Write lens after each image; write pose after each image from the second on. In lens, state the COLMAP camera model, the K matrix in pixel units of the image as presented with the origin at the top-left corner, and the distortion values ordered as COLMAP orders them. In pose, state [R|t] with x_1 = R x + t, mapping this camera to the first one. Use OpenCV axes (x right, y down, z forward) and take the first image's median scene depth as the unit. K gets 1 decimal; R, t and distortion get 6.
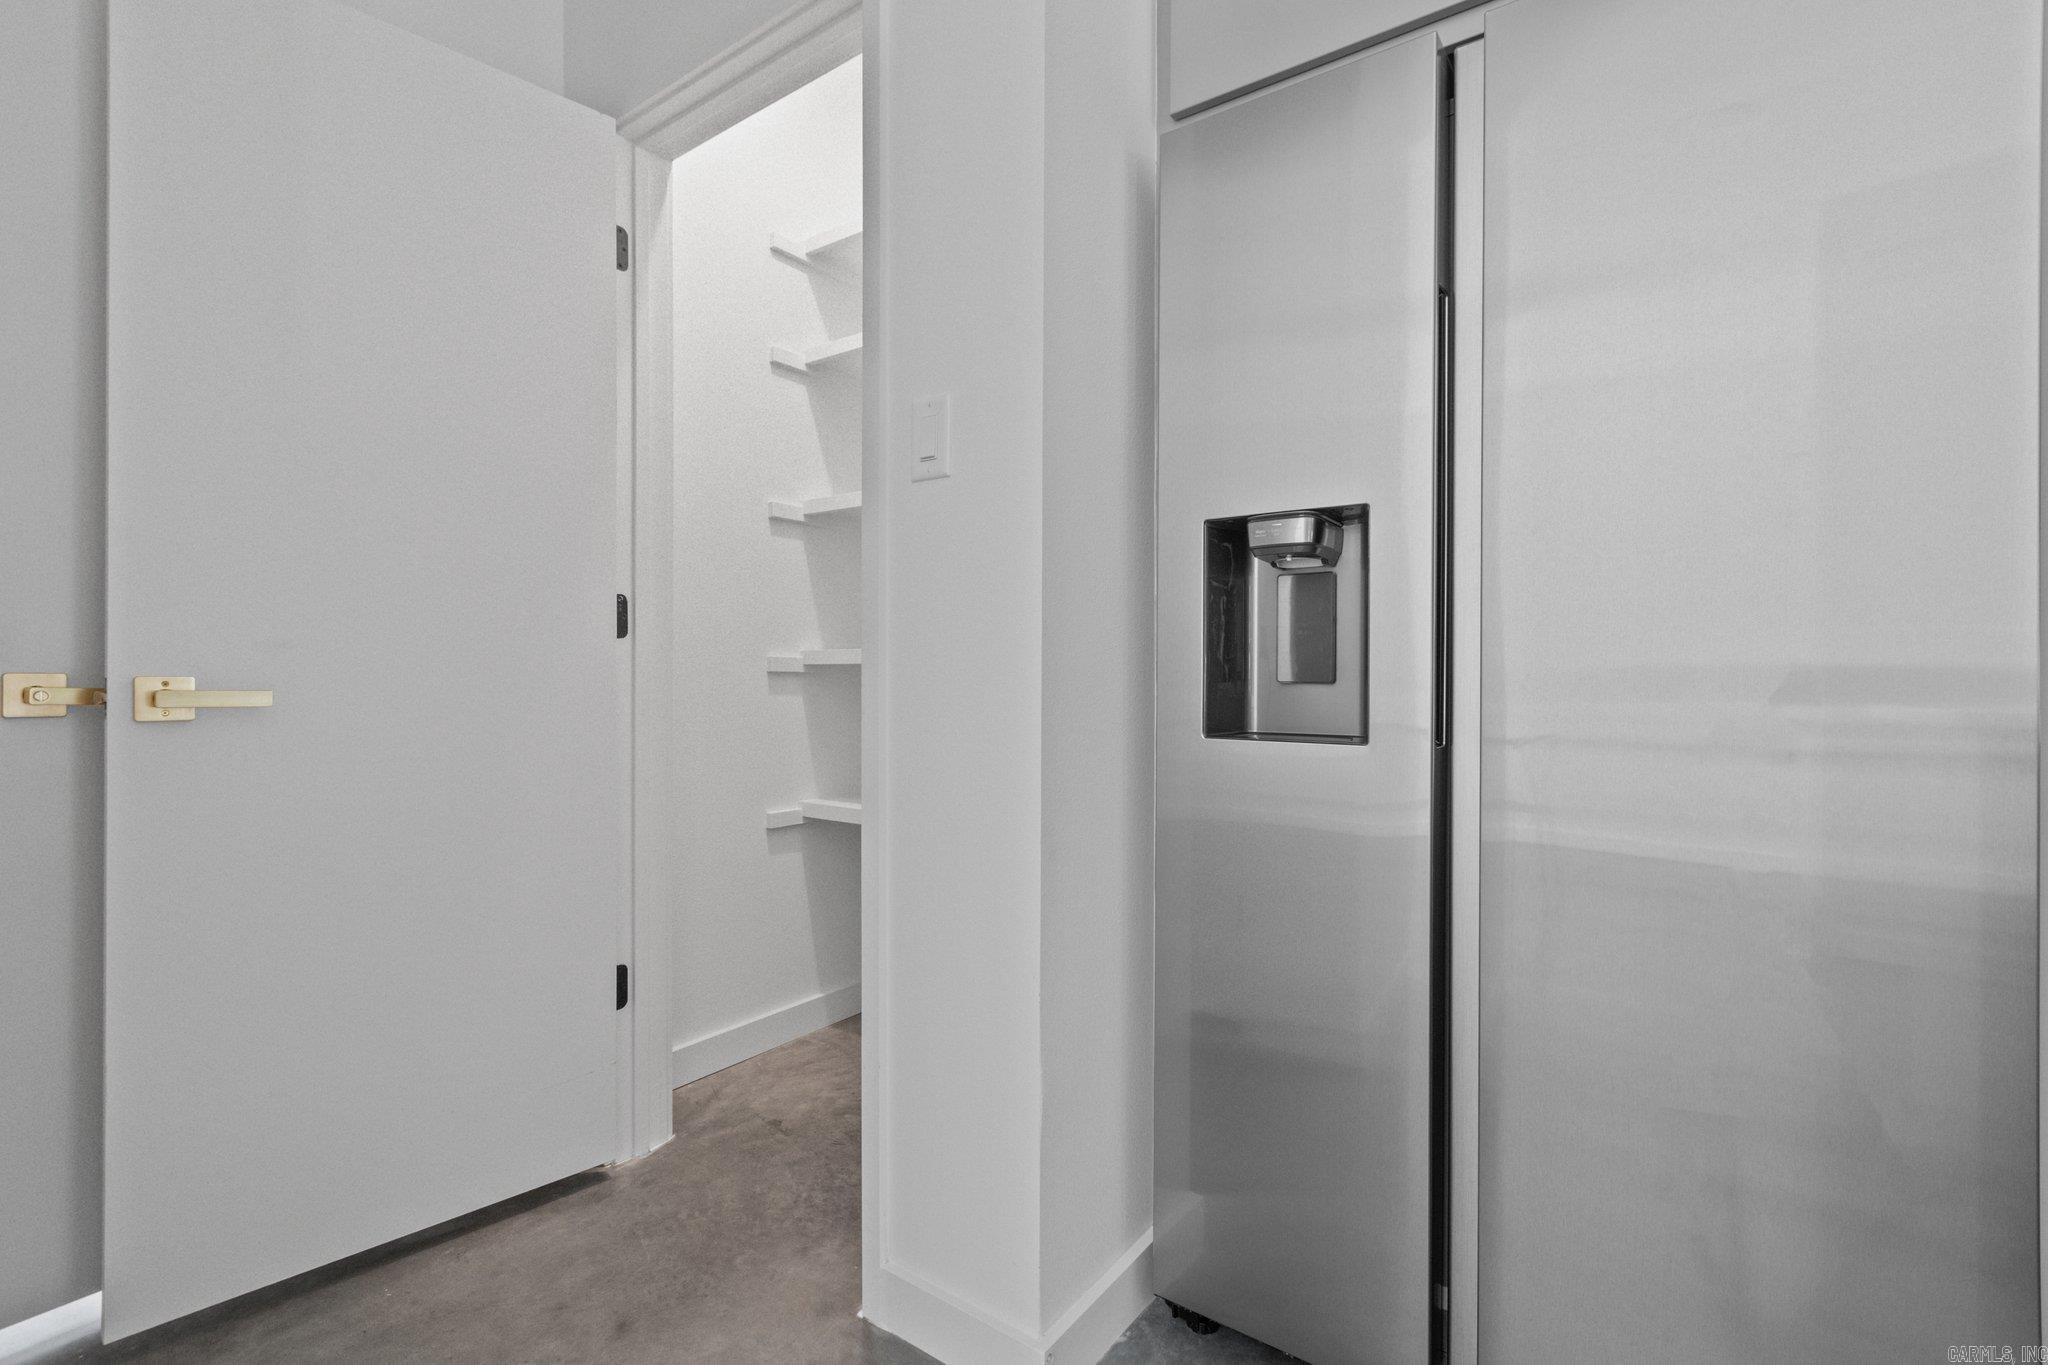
lens RADIAL K [[930.1, 0, 1032.2], [0, 930.1, 664.2], [0, 0, 1]] dist [-0.000794, -0.000604]
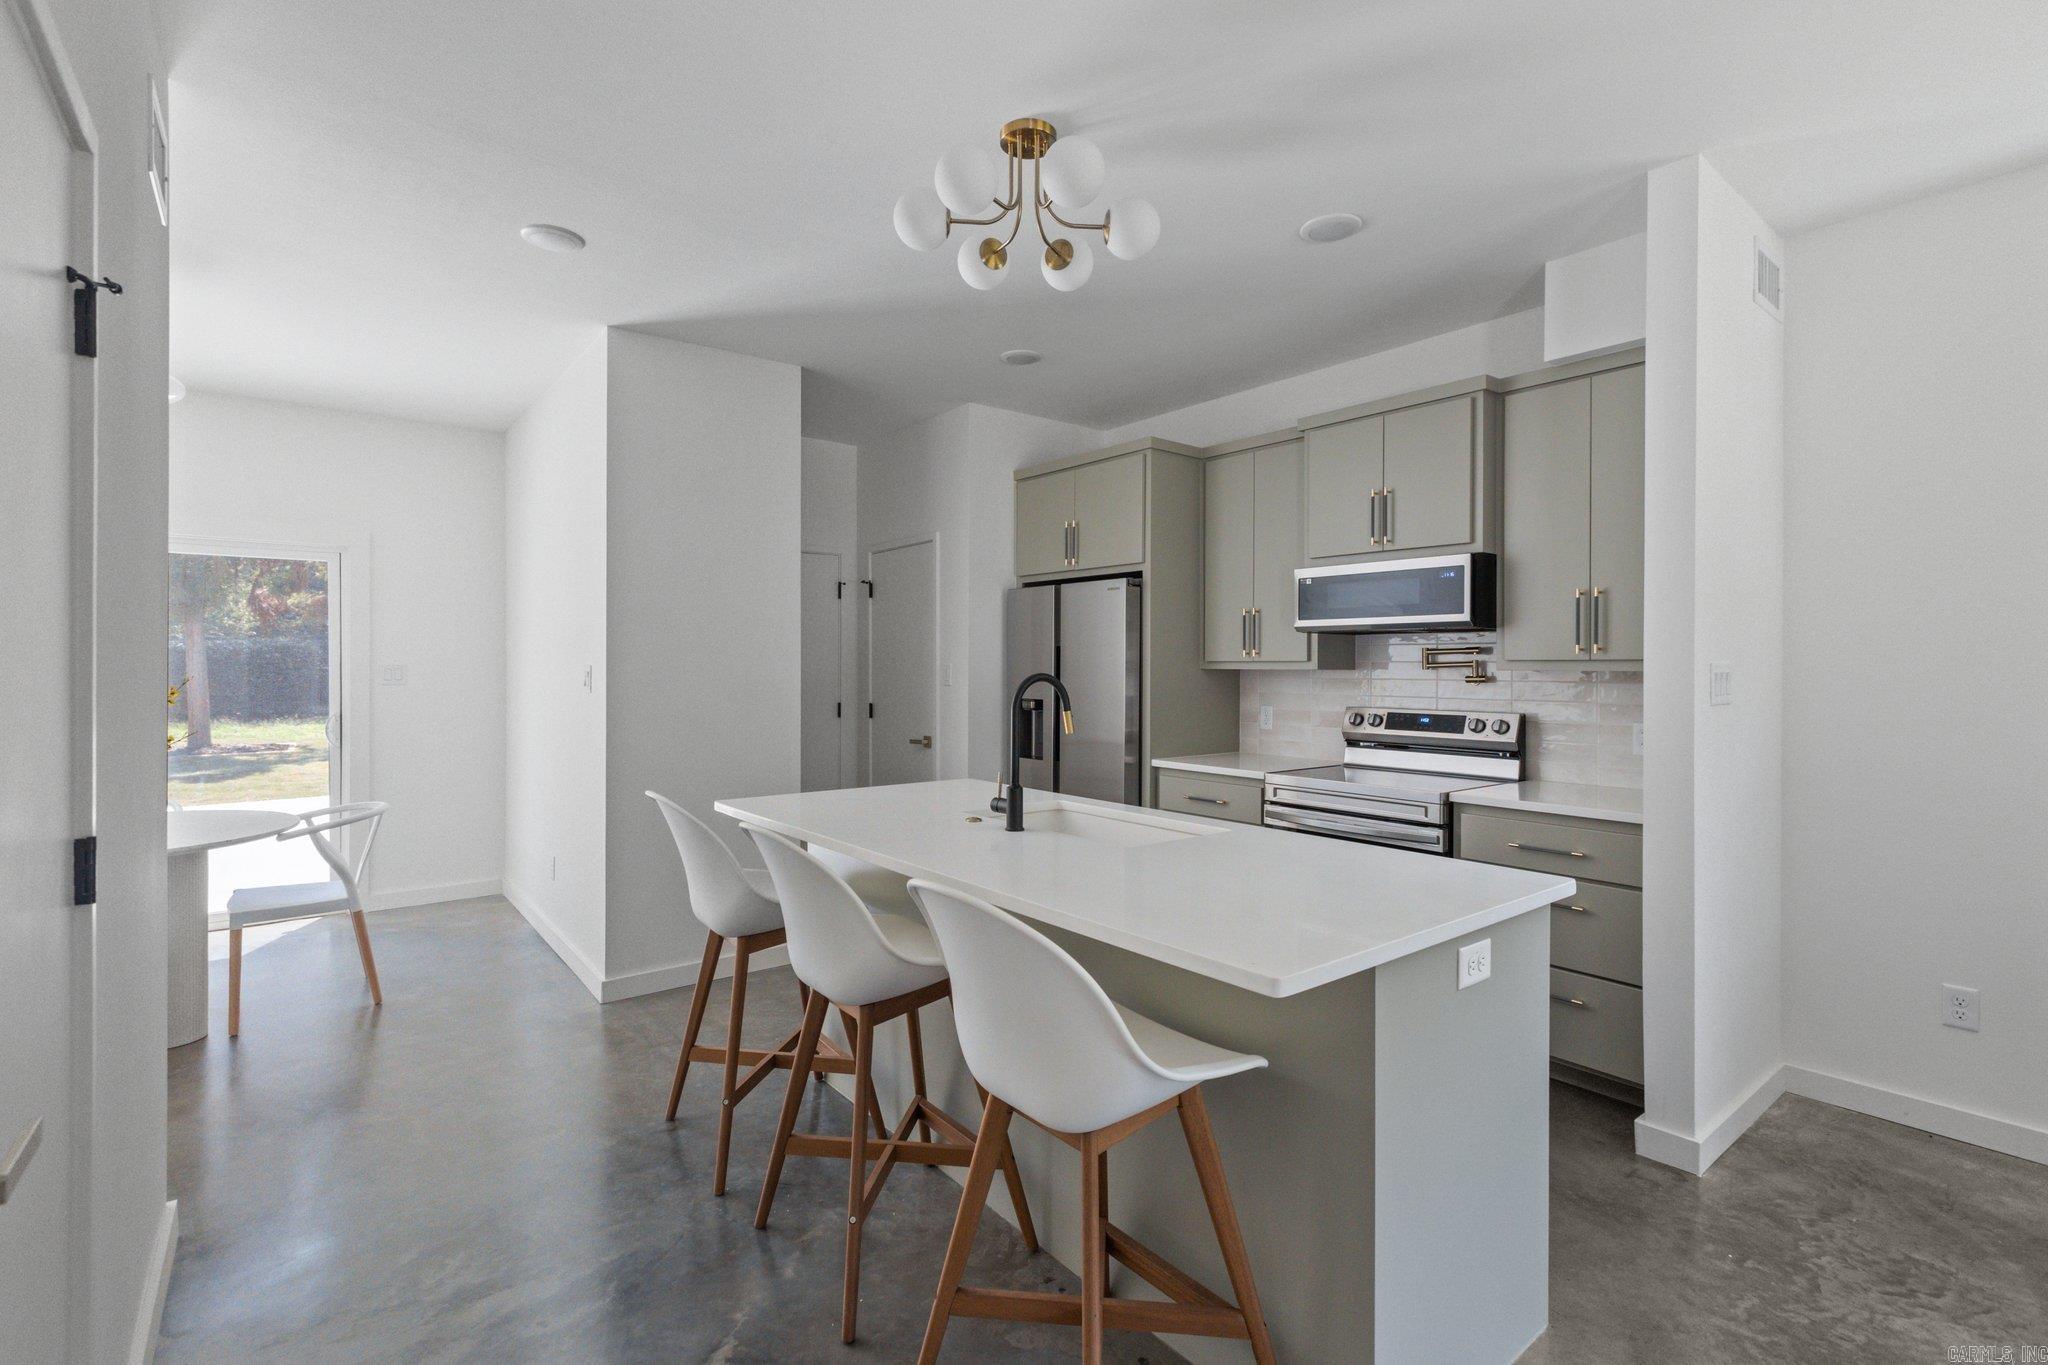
lens RADIAL K [[939.0, 0, 1031.5], [0, 939.0, 680.7], [0, 0, 1]] dist [0.001402, 0.000585]
pose [[0.968520, 0.008922, -0.248776, 1.179054], [-0.004671, 0.999833, 0.017673, -0.292579], [0.248892, -0.015954, 0.968400, -2.620381]]
